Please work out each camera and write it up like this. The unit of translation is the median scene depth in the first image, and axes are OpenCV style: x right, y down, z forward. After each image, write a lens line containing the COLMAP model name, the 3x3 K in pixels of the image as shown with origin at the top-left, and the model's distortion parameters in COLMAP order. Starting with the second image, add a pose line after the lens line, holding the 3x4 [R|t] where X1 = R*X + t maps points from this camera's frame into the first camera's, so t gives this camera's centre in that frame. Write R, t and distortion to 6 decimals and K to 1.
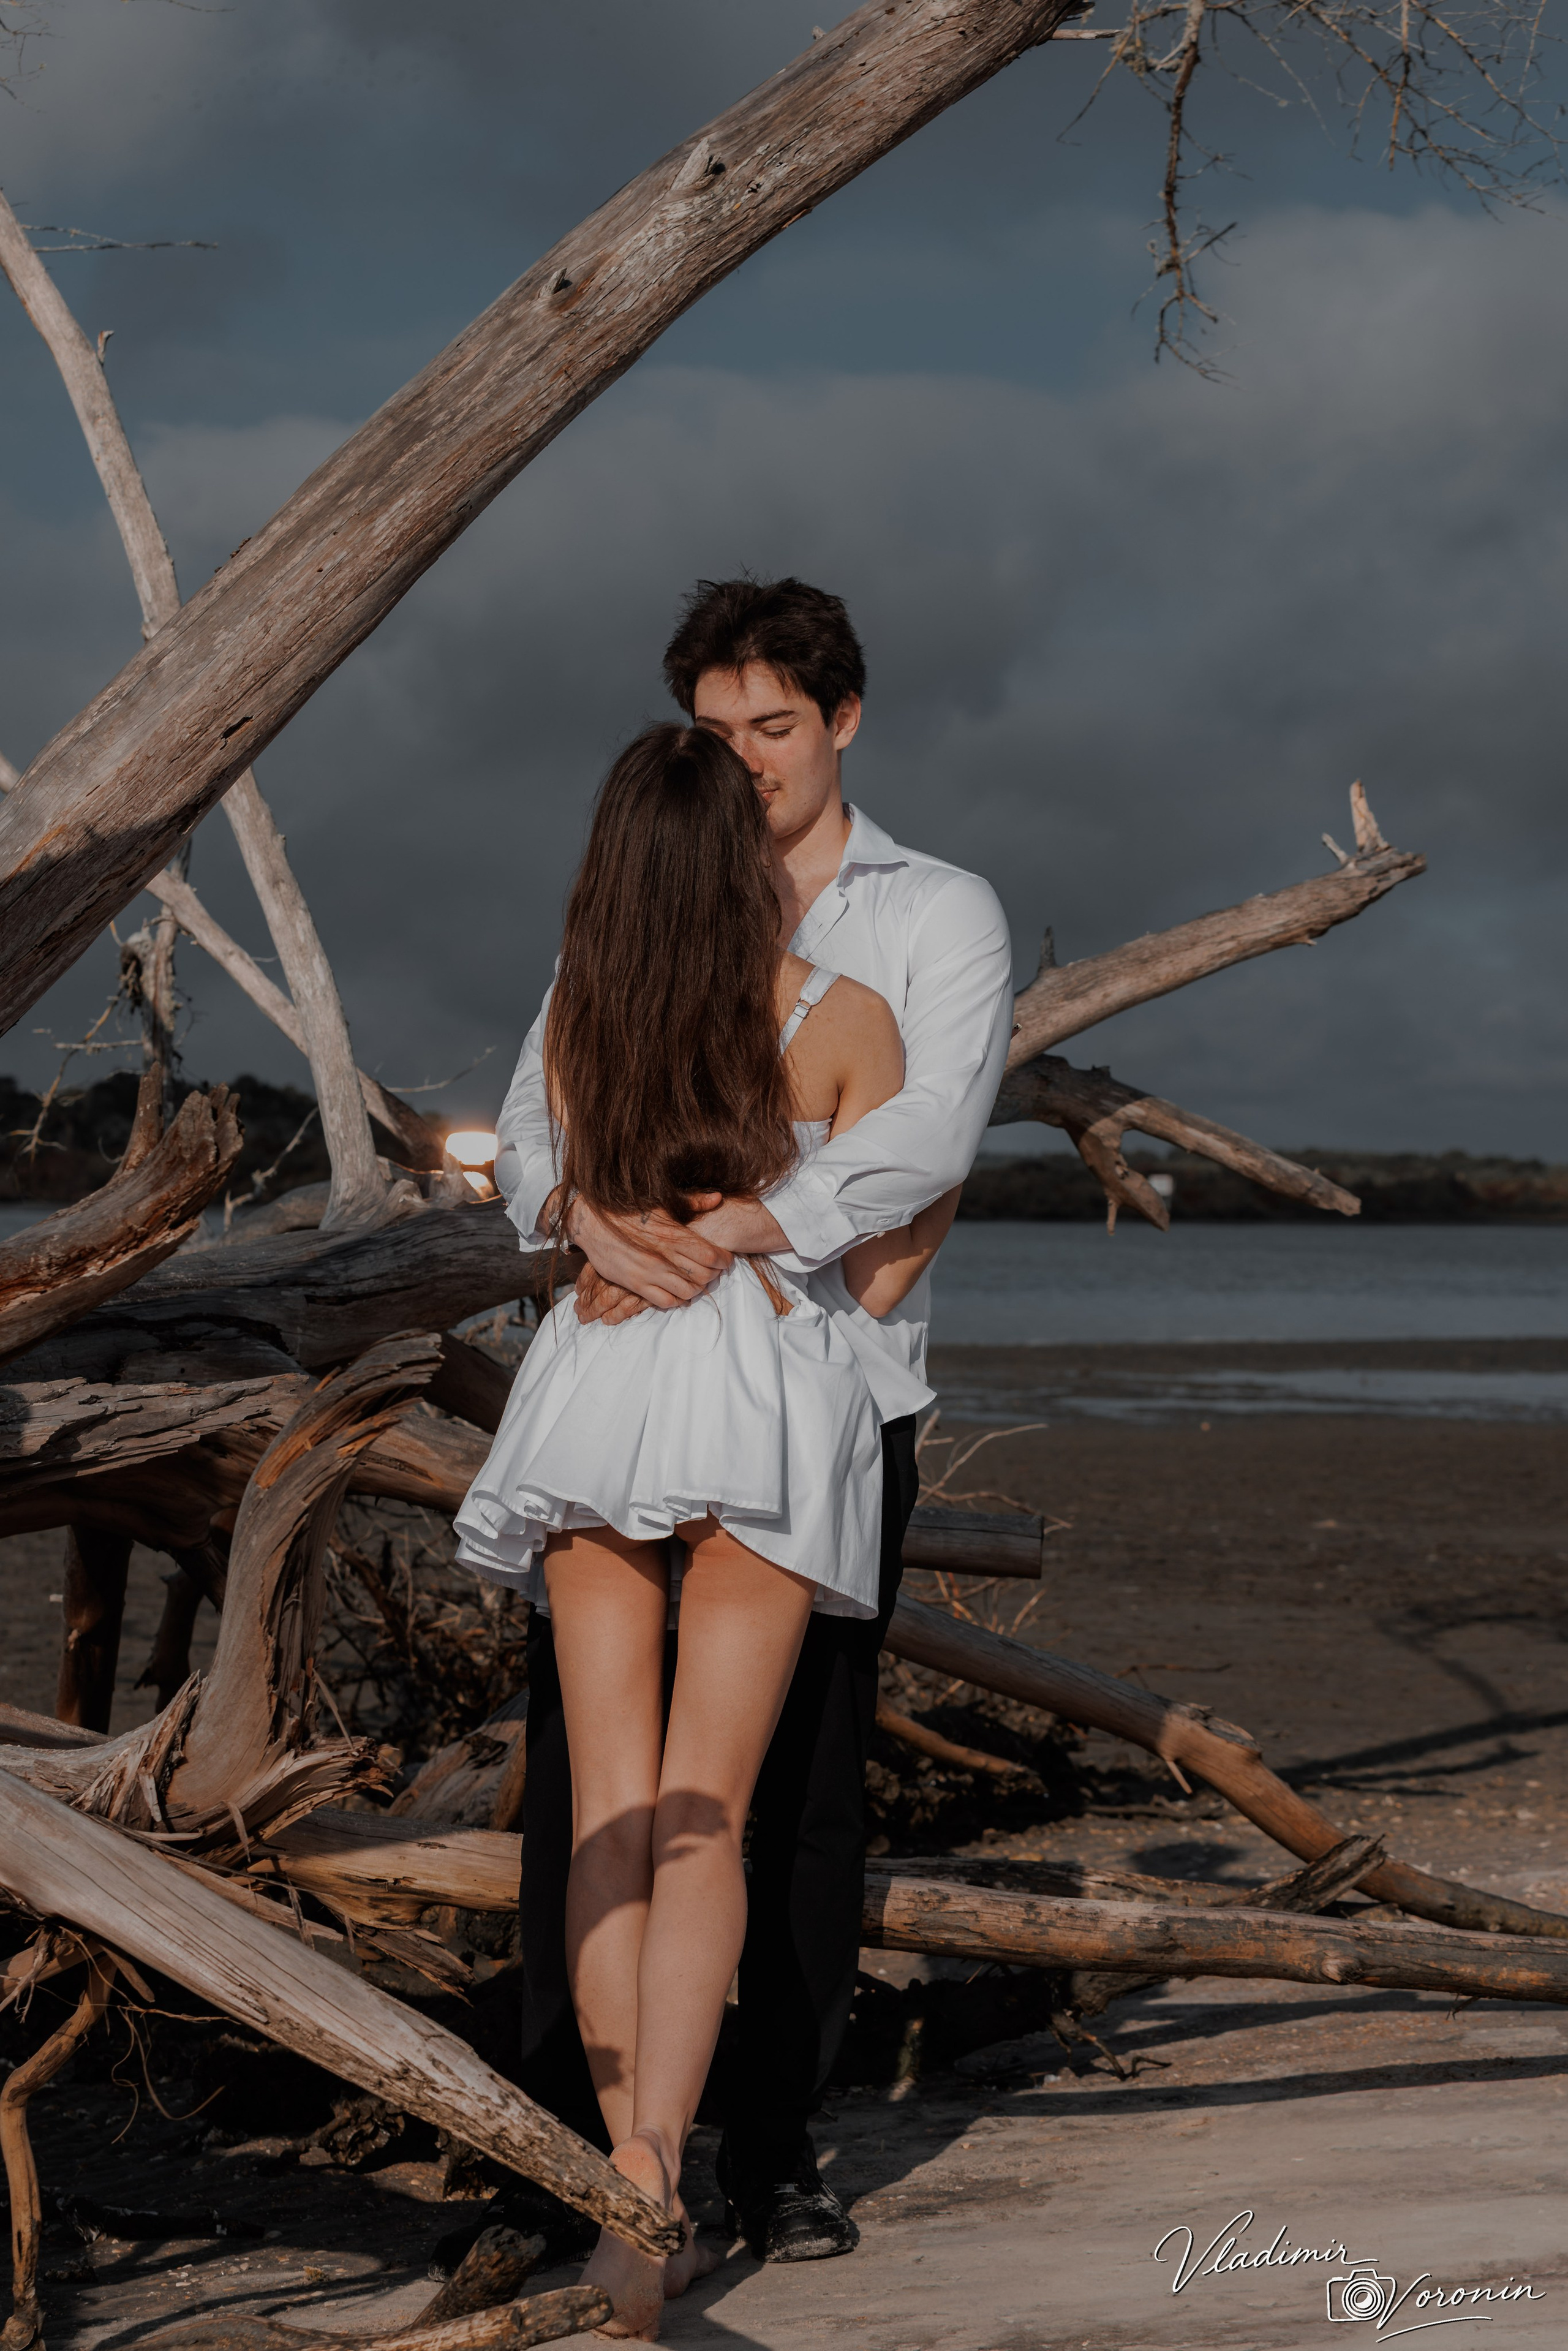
lens RADIAL K [[5942.1, 0, 697.2], [0, 5942.1, 1064.8], [0, 0, 1]] dist [0.105902, 0.760122]
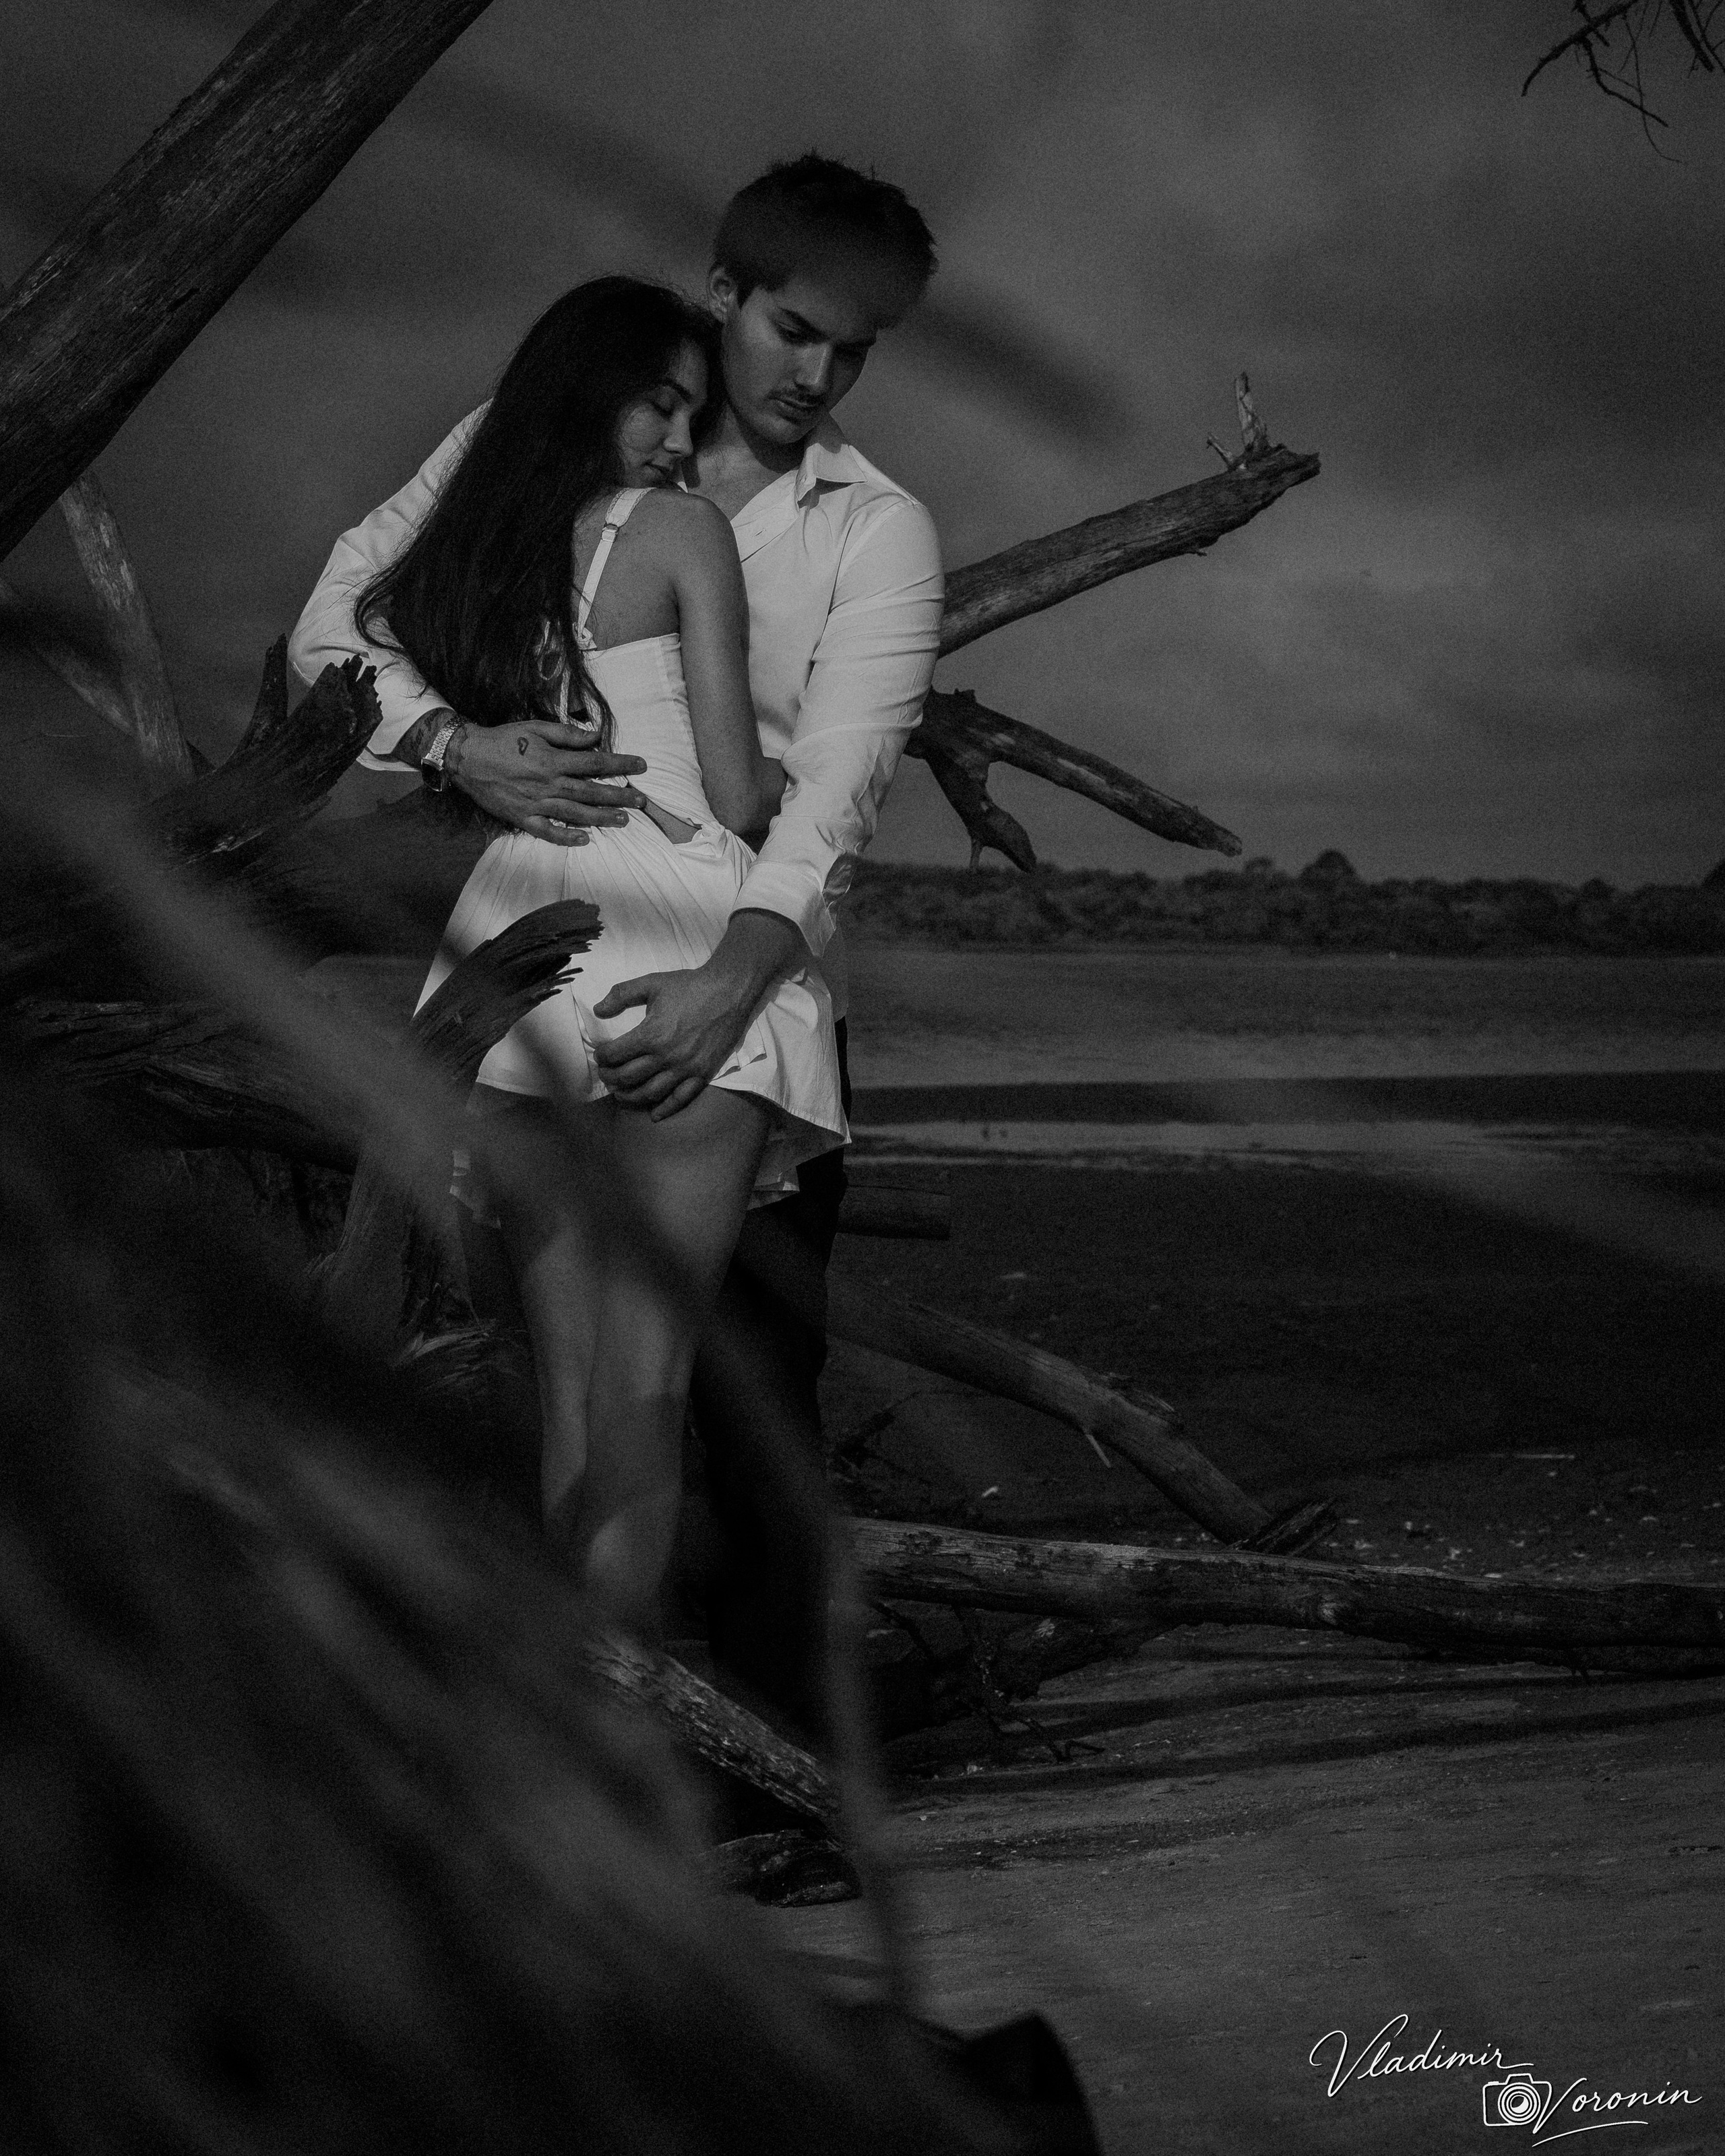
lens RADIAL K [[7638.4, 0, 864.6], [0, 7638.4, 1122.1], [0, 0, 1]] dist [0.089836, -1.837660]
pose [[0.993786, -0.007262, 0.111068, -0.103413], [0.002163, 0.998941, 0.045961, 0.016762], [-0.111284, -0.045435, 0.992749, -0.203821]]
